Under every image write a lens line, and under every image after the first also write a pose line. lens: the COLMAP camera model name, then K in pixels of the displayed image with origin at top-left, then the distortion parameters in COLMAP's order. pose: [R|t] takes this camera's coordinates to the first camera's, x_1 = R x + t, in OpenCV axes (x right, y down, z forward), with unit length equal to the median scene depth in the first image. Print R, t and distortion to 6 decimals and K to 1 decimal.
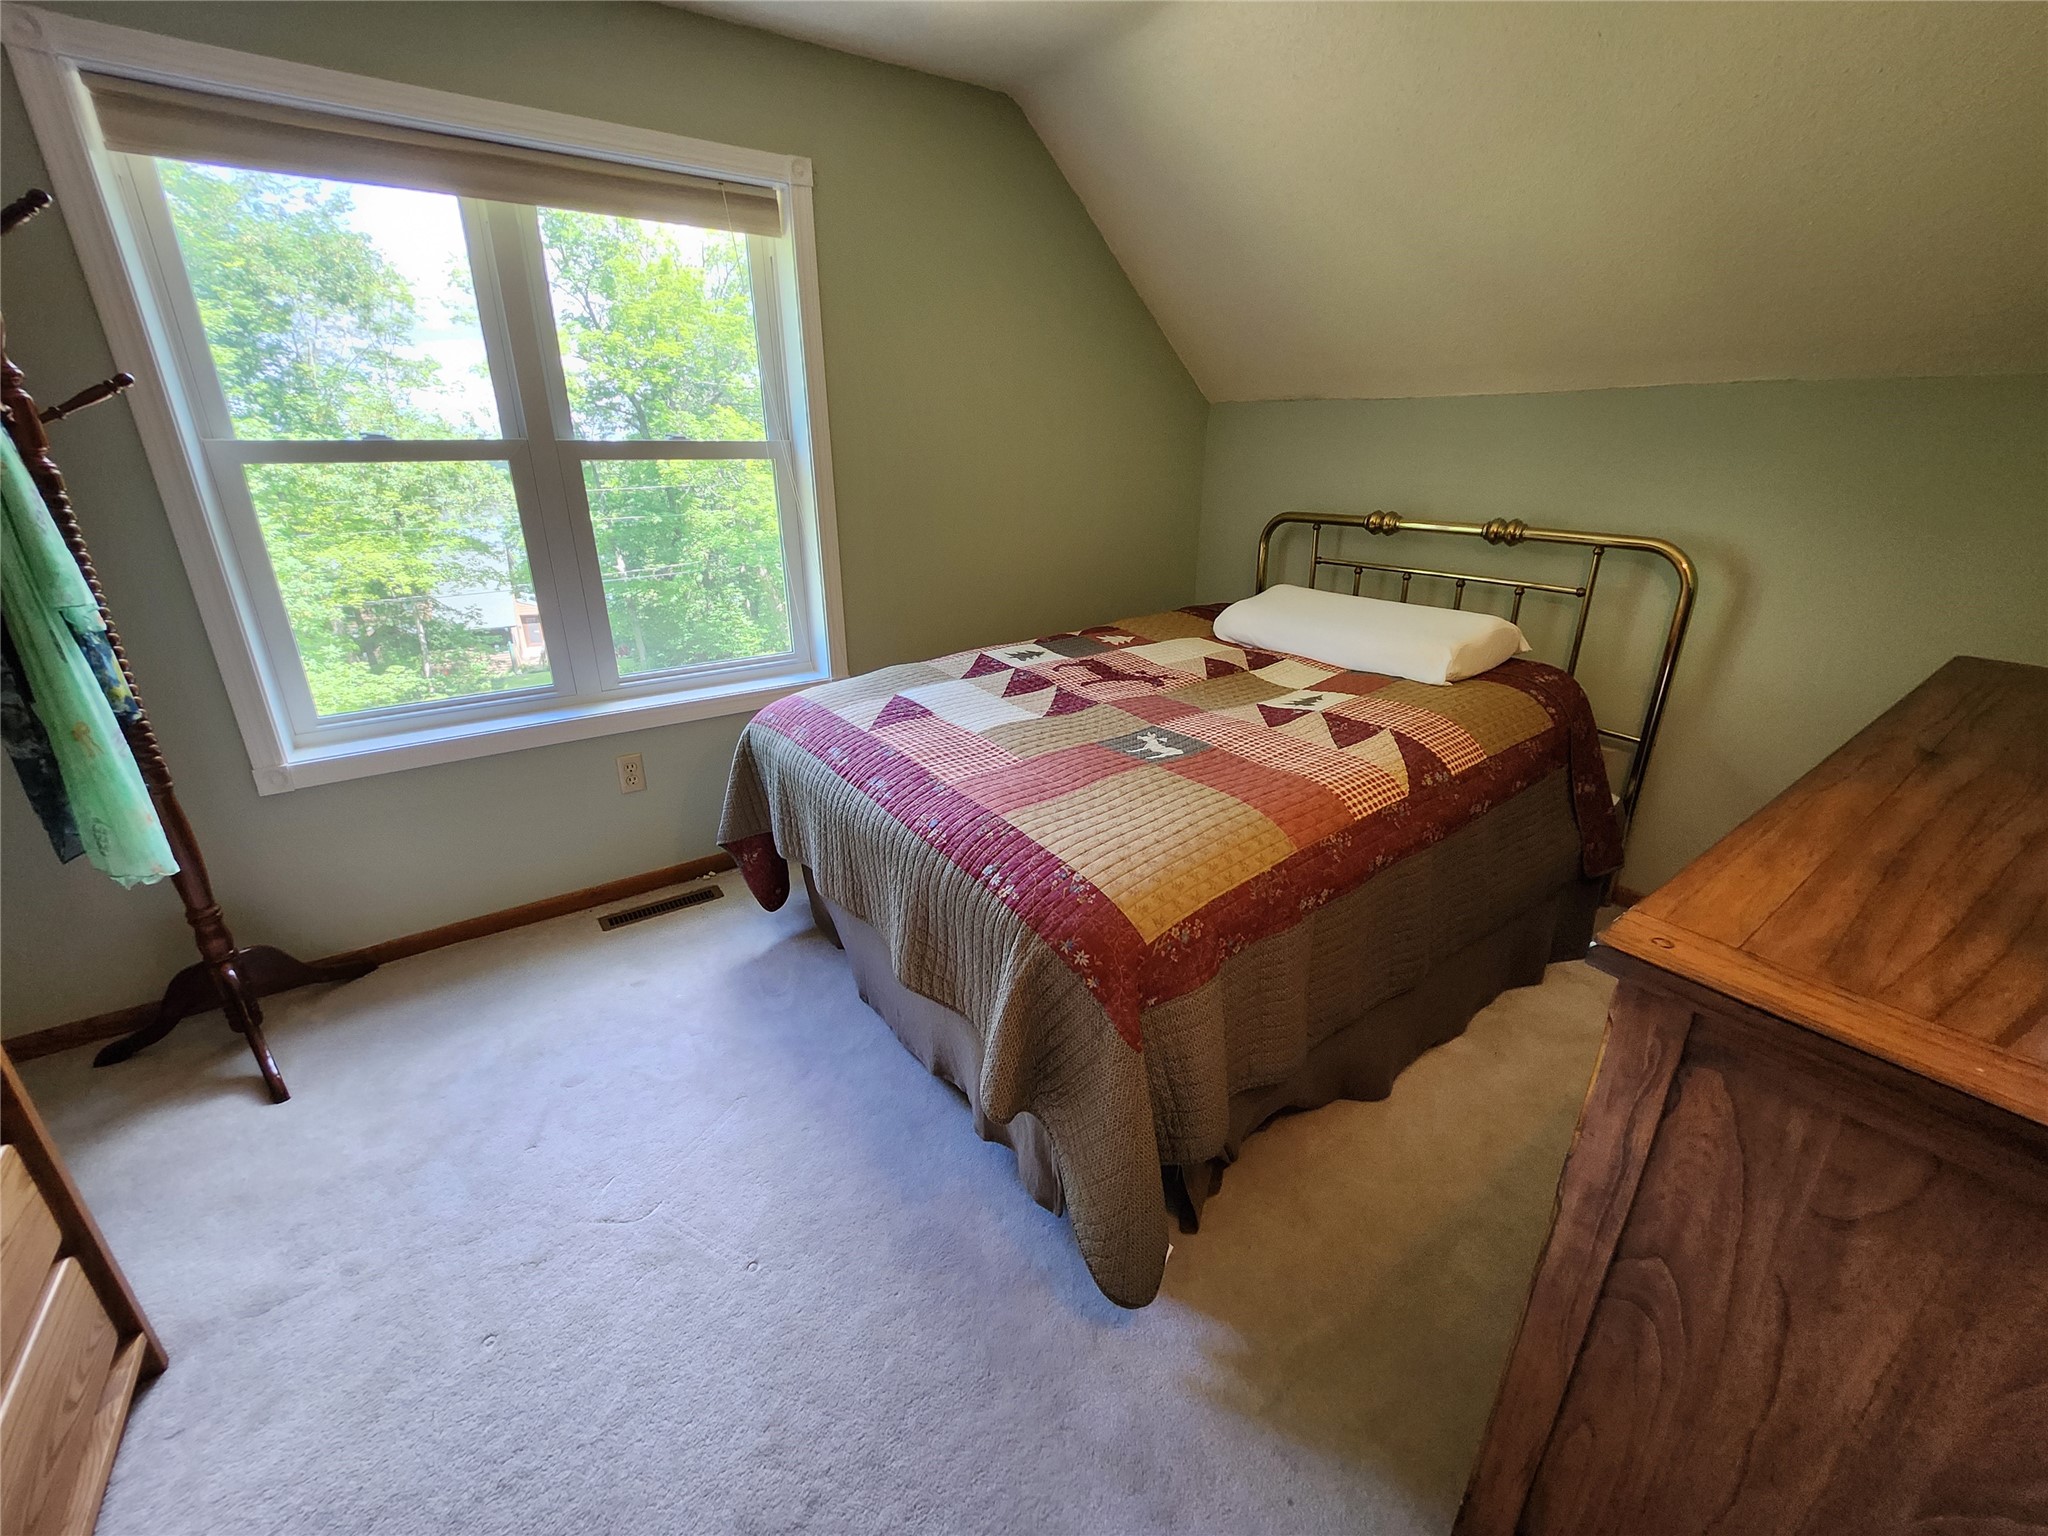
lens RADIAL K [[813.0, 0, 1023.1], [0, 813.0, 751.9], [0, 0, 1]] dist [-0.016188, 0.000455]
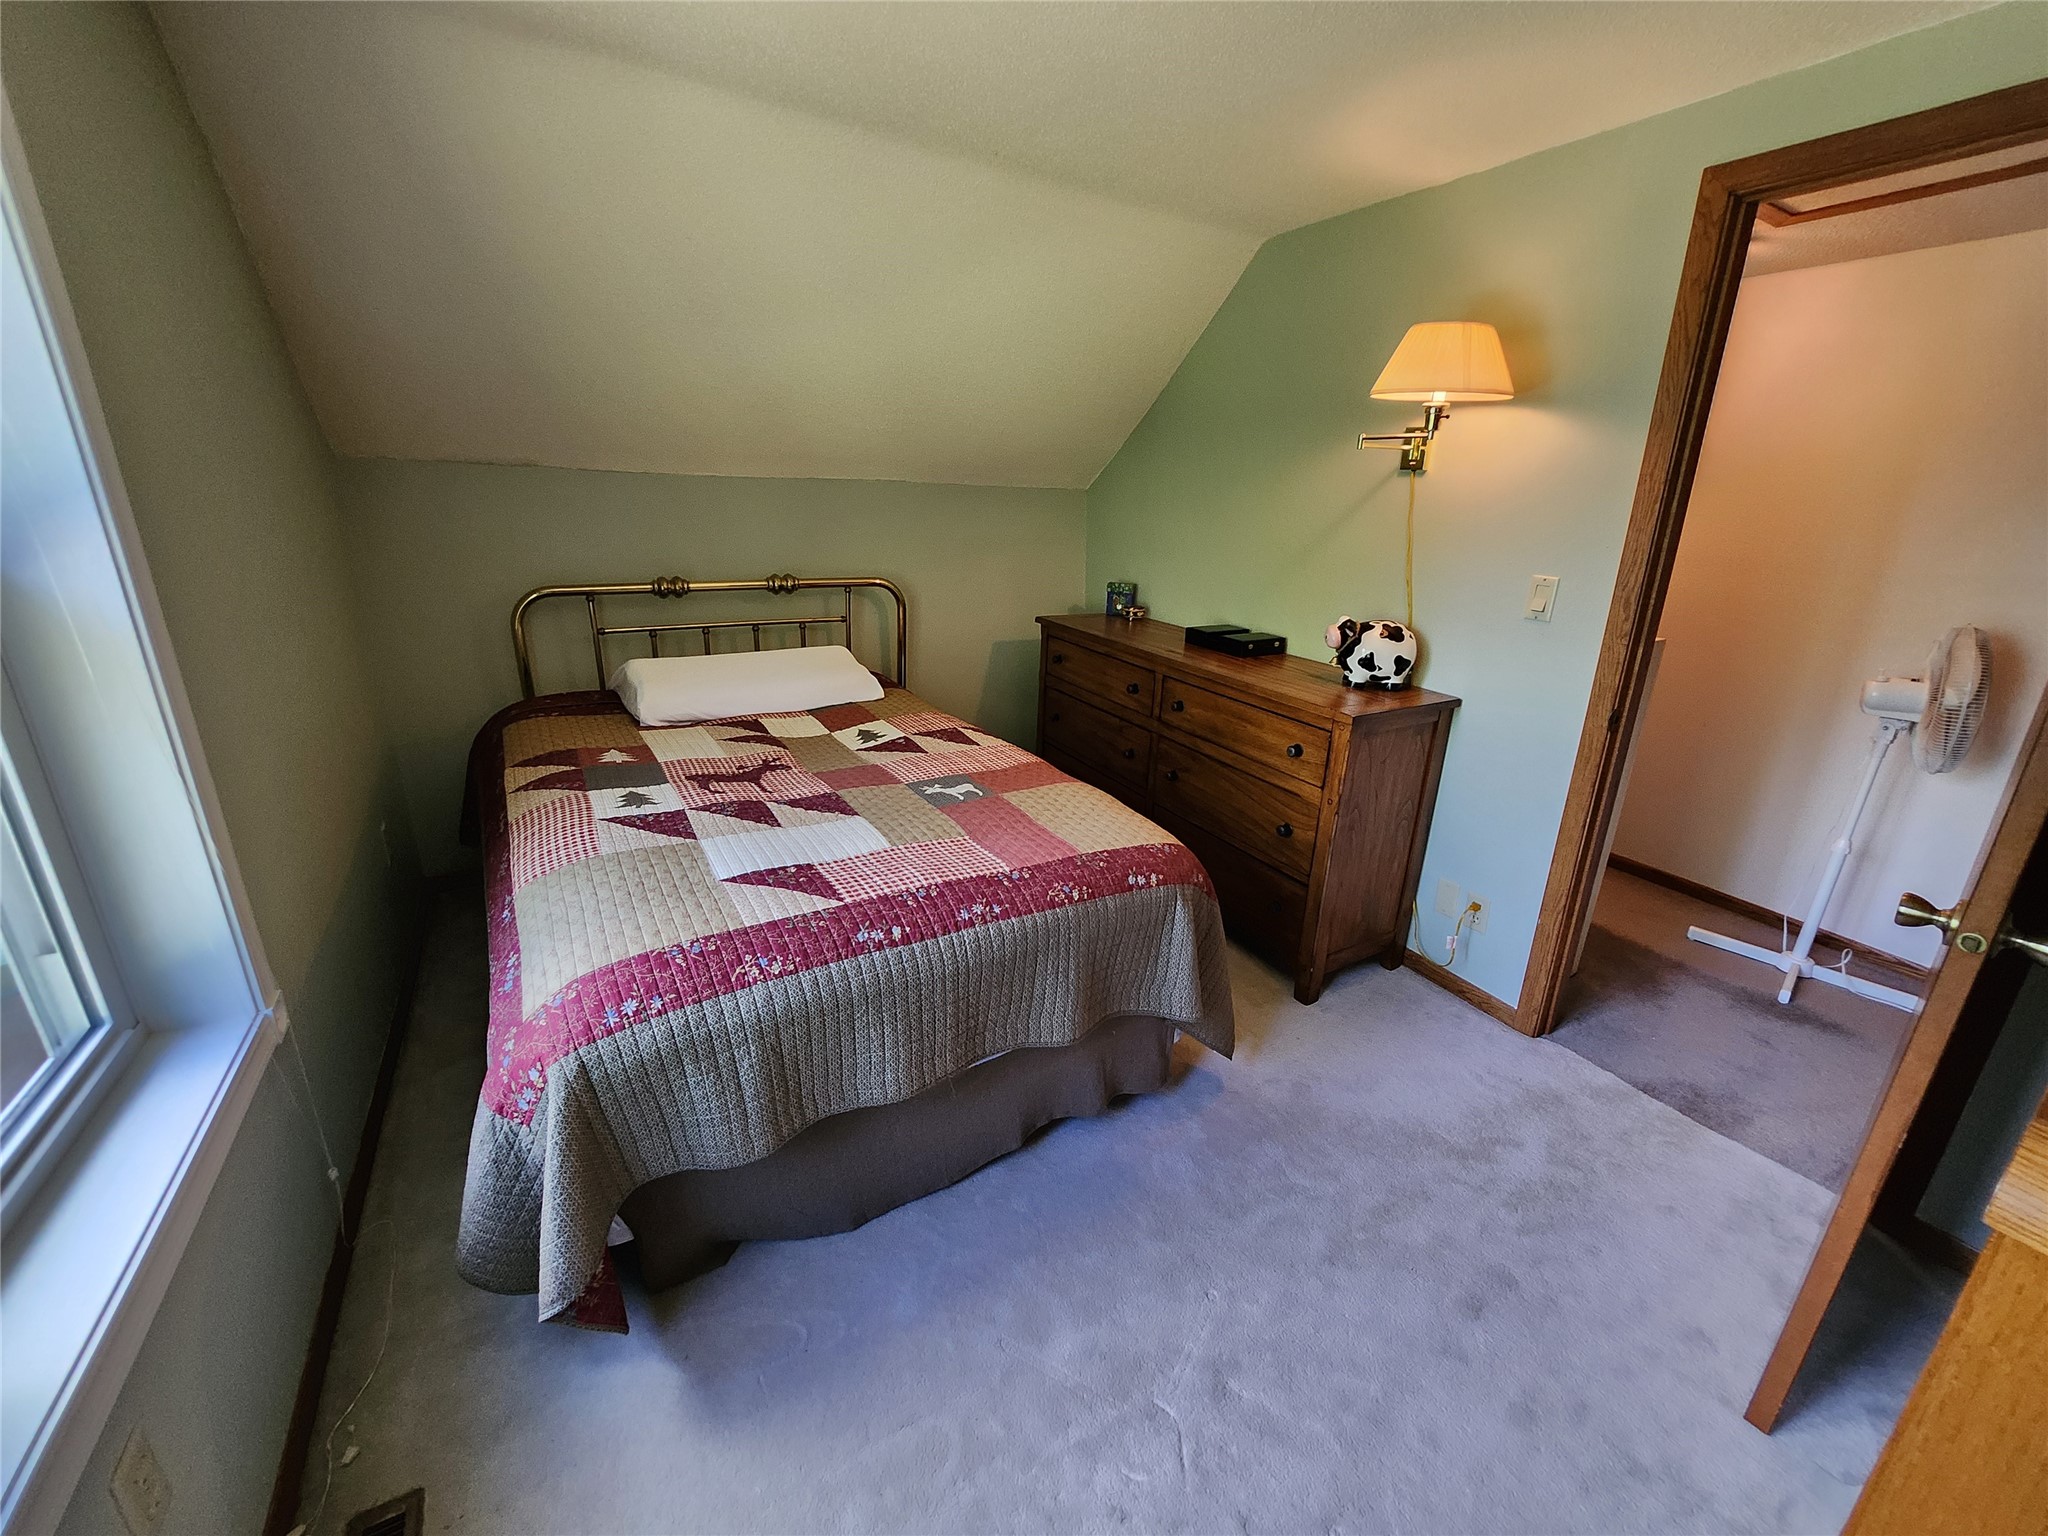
lens RADIAL K [[813.0, 0, 1029.9], [0, 813.0, 768.9], [0, 0, 1]] dist [-0.016188, 0.000455]
pose [[0.089731, -0.317296, 0.944072, -0.931097], [0.319594, 0.906941, 0.274440, -0.321701], [-0.943296, 0.277094, 0.182786, 0.657711]]
